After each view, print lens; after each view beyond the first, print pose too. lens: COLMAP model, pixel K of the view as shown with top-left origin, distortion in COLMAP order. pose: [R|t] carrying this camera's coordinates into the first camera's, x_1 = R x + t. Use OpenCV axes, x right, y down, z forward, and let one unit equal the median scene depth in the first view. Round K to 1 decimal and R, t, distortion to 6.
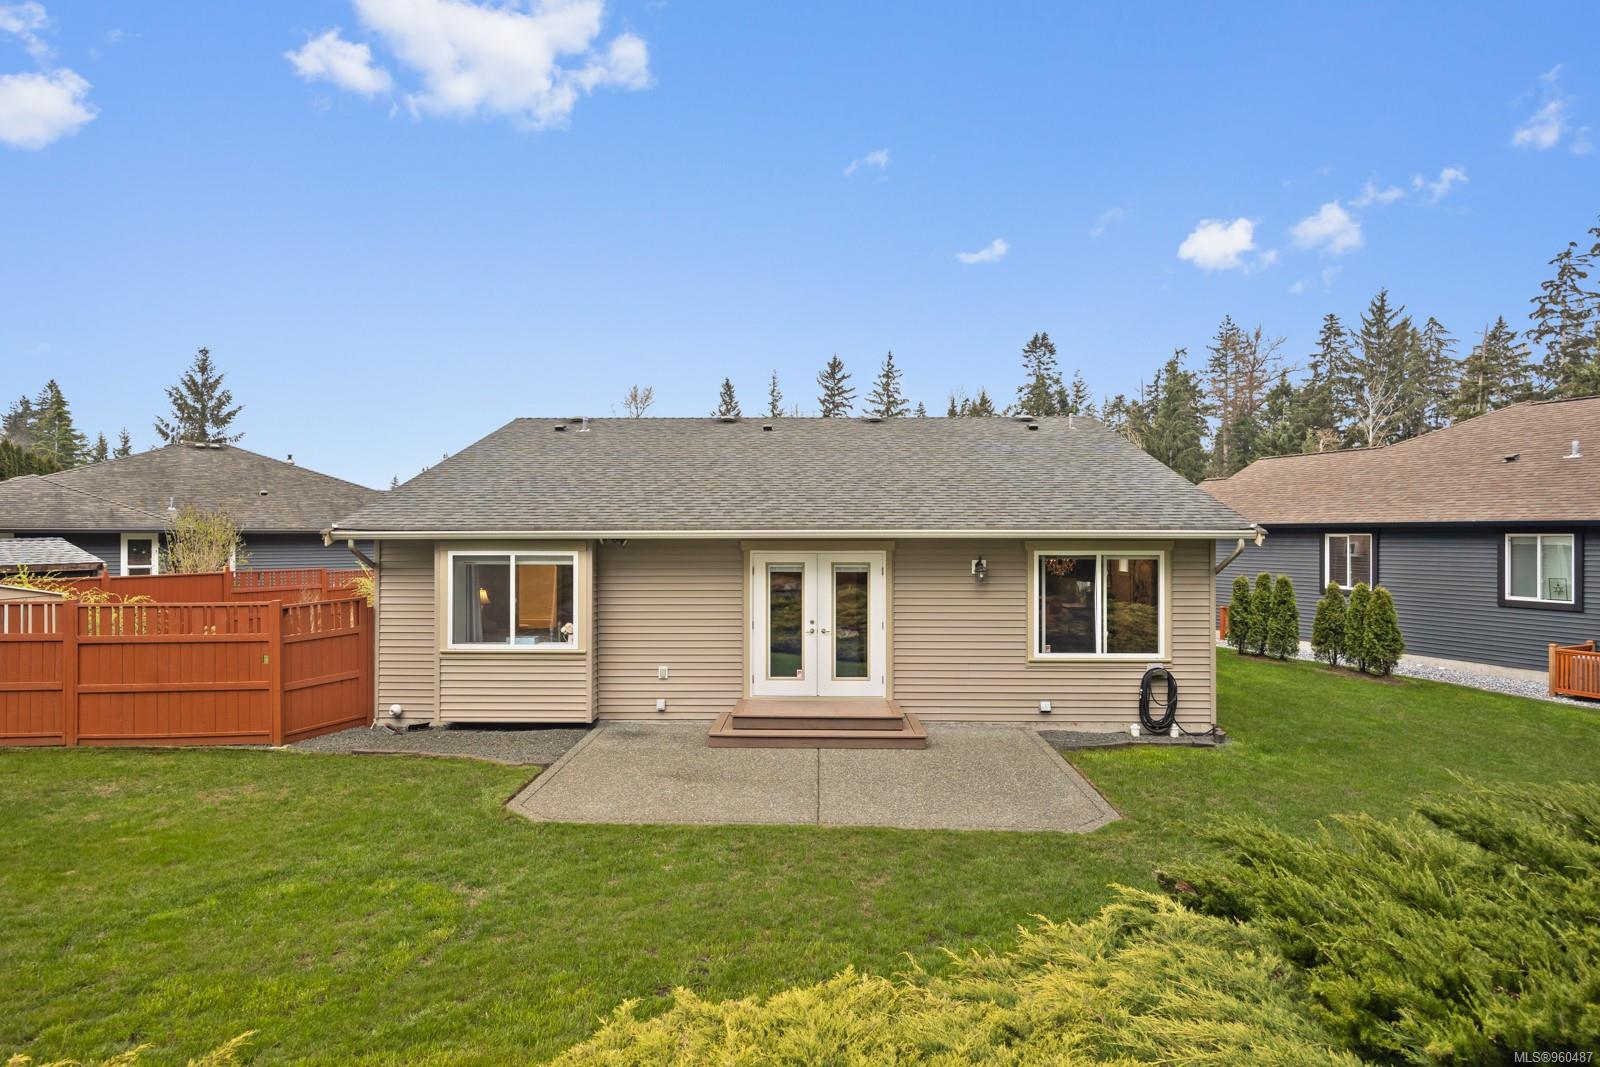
lens RADIAL K [[875.8, 0, 799.2], [0, 875.8, 528.8], [0, 0, 1]] dist [-0.004092, -0.000123]
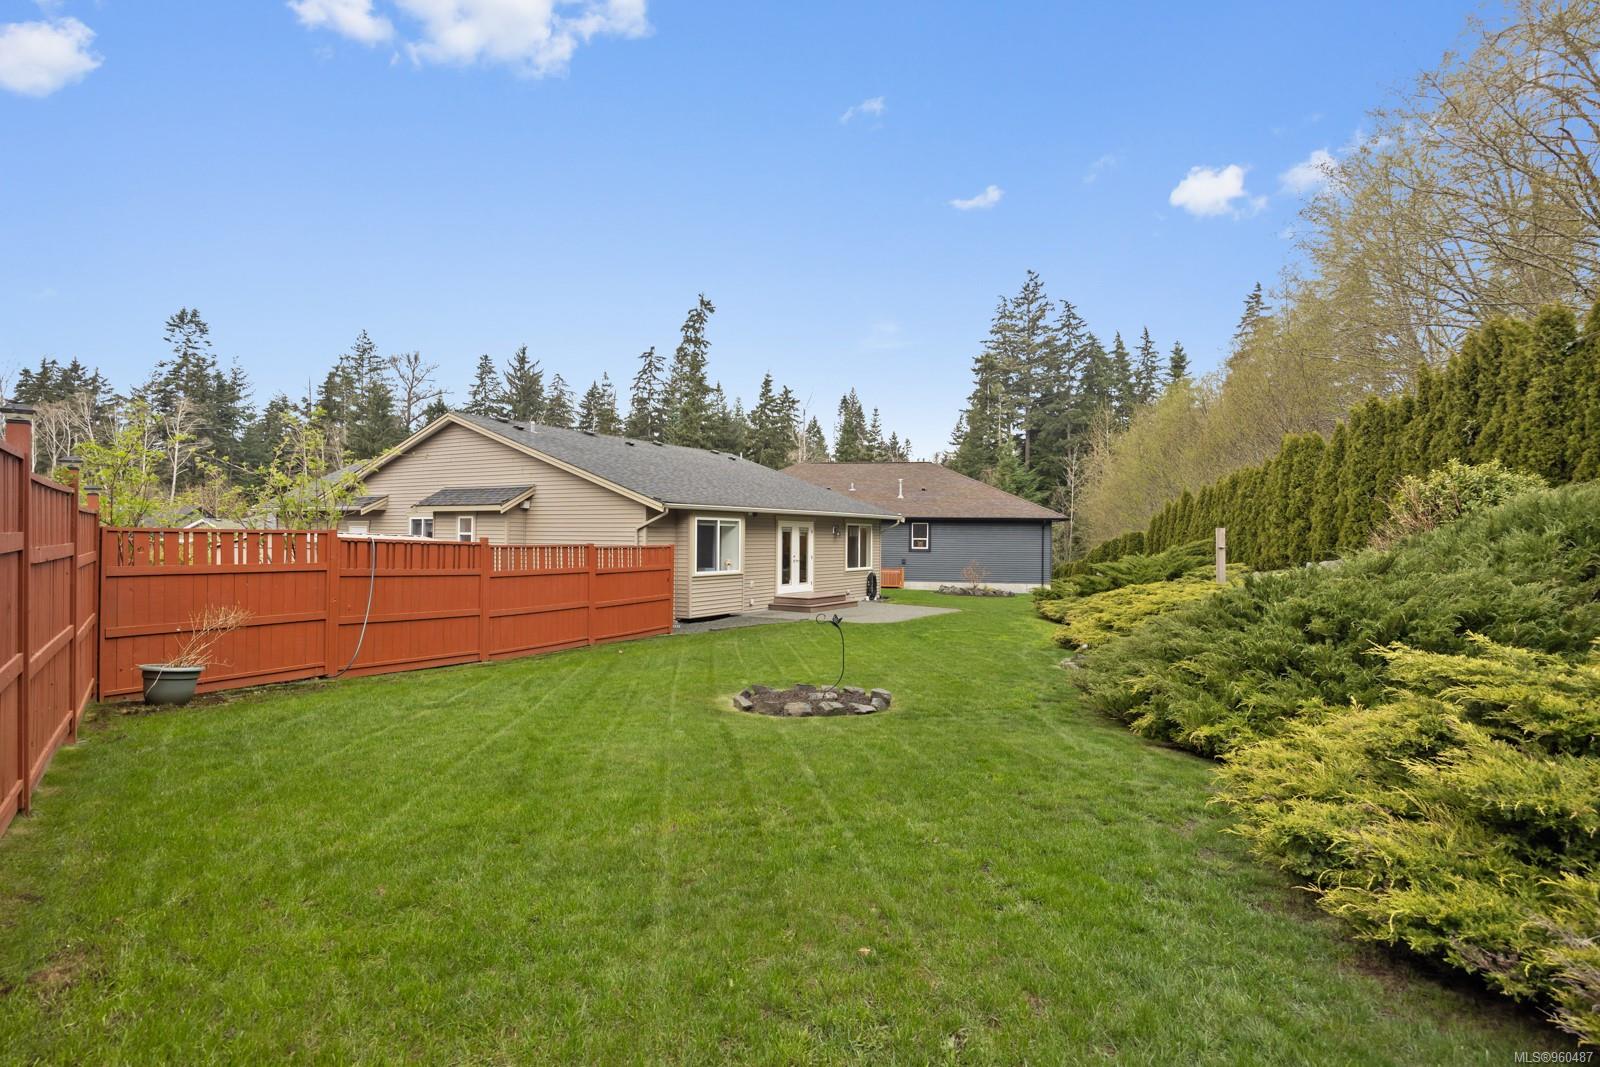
lens RADIAL K [[825.8, 0, 771.7], [0, 825.8, 538.6], [0, 0, 1]] dist [0.002418, 0.001259]
pose [[0.529878, 0.001441, 0.848073, -1.631839], [-0.015618, 0.999846, 0.008059, 0.051158], [-0.847930, -0.017515, 0.529819, 0.030310]]
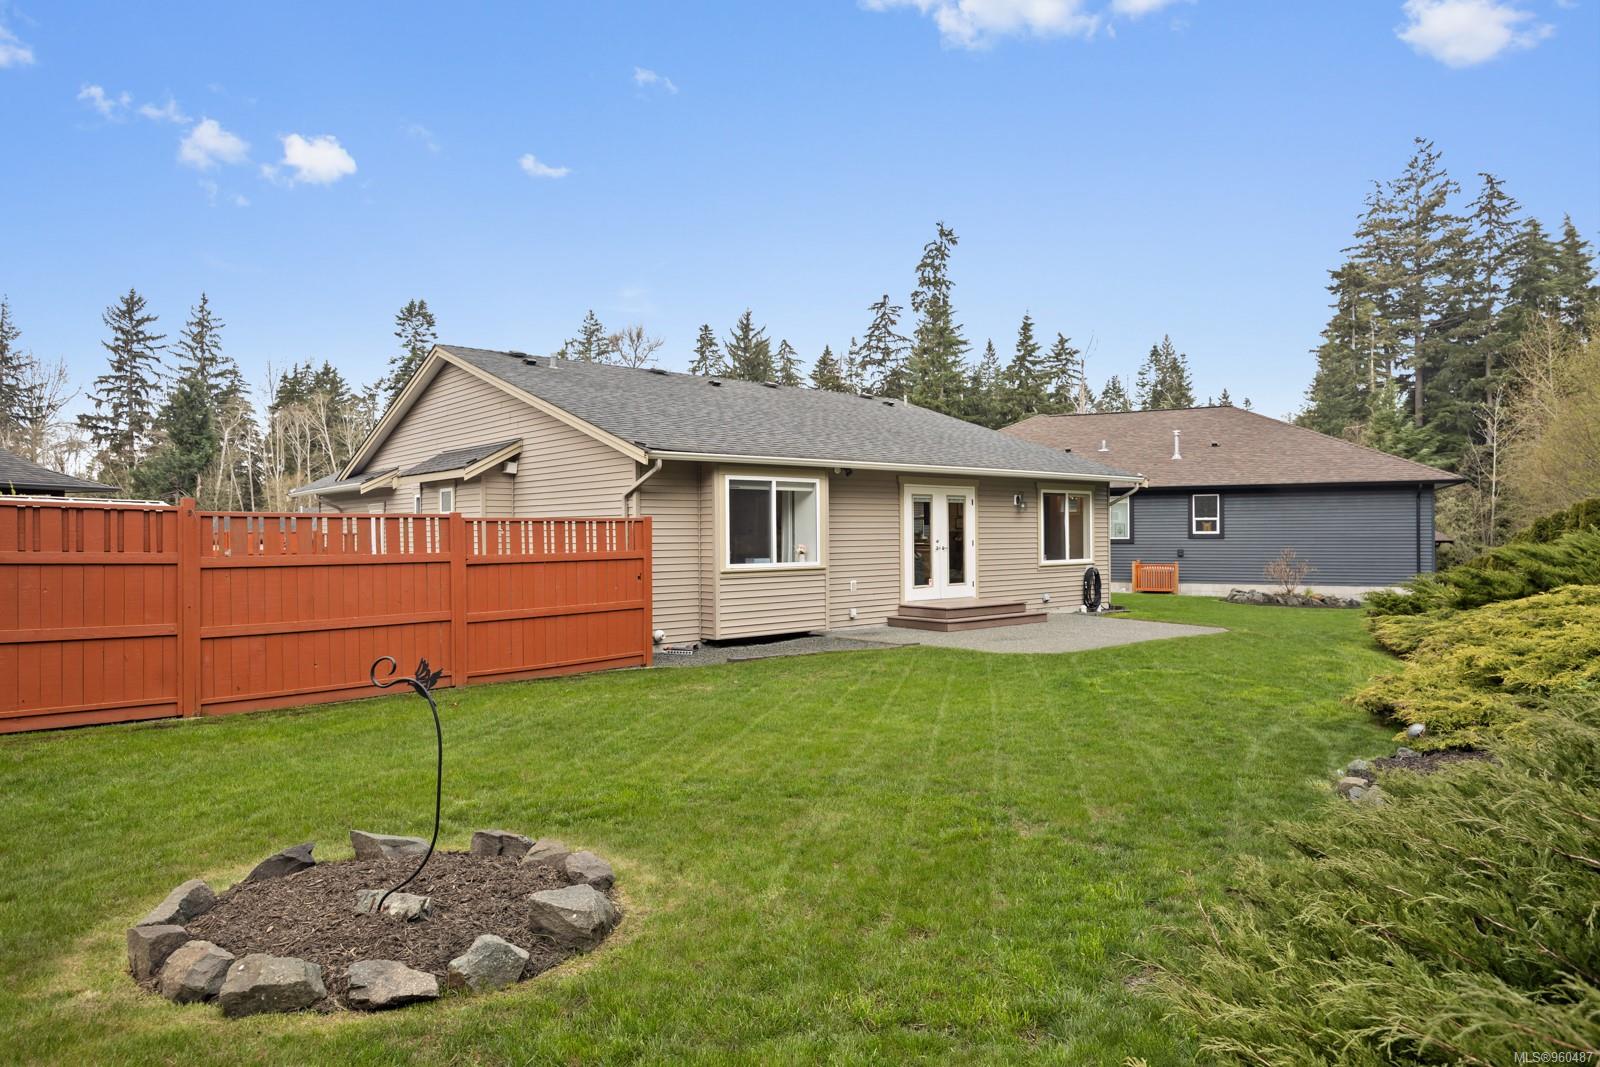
lens RADIAL K [[967.7, 0, 785.4], [0, 967.7, 527.2], [0, 0, 1]] dist [0.002829, 0.006911]
pose [[0.751871, -0.001764, 0.659308, -1.080102], [0.001507, 0.999998, 0.000956, 0.084513], [-0.659309, 0.000275, 0.751872, 0.084133]]
